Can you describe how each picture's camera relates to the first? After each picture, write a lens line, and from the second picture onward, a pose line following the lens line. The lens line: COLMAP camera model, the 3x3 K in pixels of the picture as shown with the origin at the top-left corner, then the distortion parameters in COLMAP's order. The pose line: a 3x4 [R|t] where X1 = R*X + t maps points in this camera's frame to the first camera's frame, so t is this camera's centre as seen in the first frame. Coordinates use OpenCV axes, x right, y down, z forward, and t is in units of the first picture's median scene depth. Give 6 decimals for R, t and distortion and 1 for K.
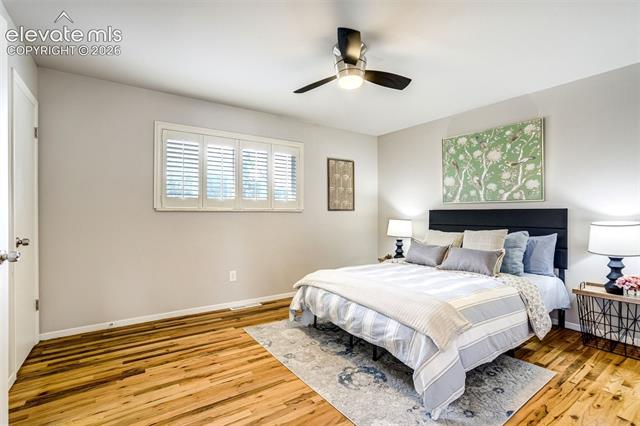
lens RADIAL K [[297.3, 0, 319.0], [0, 297.3, 212.1], [0, 0, 1]] dist [-0.049354, 0.017842]
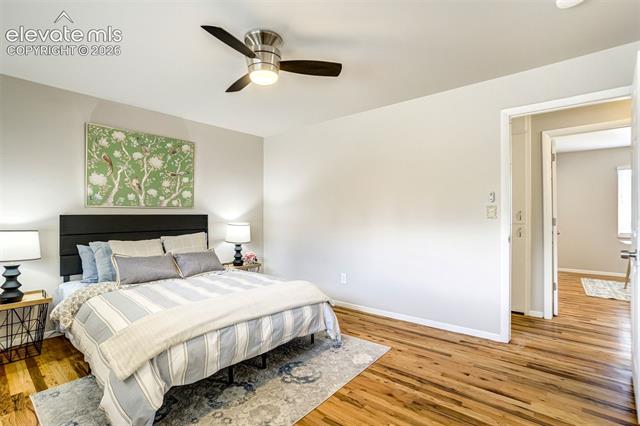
lens RADIAL K [[297.3, 0, 317.1], [0, 297.3, 214.2], [0, 0, 1]] dist [-0.049354, 0.017842]
pose [[-0.248162, 0.010739, 0.968659, -0.538267], [0.008499, 0.999924, -0.008909, 0.002172], [-0.968681, 0.006022, -0.248235, 0.715733]]
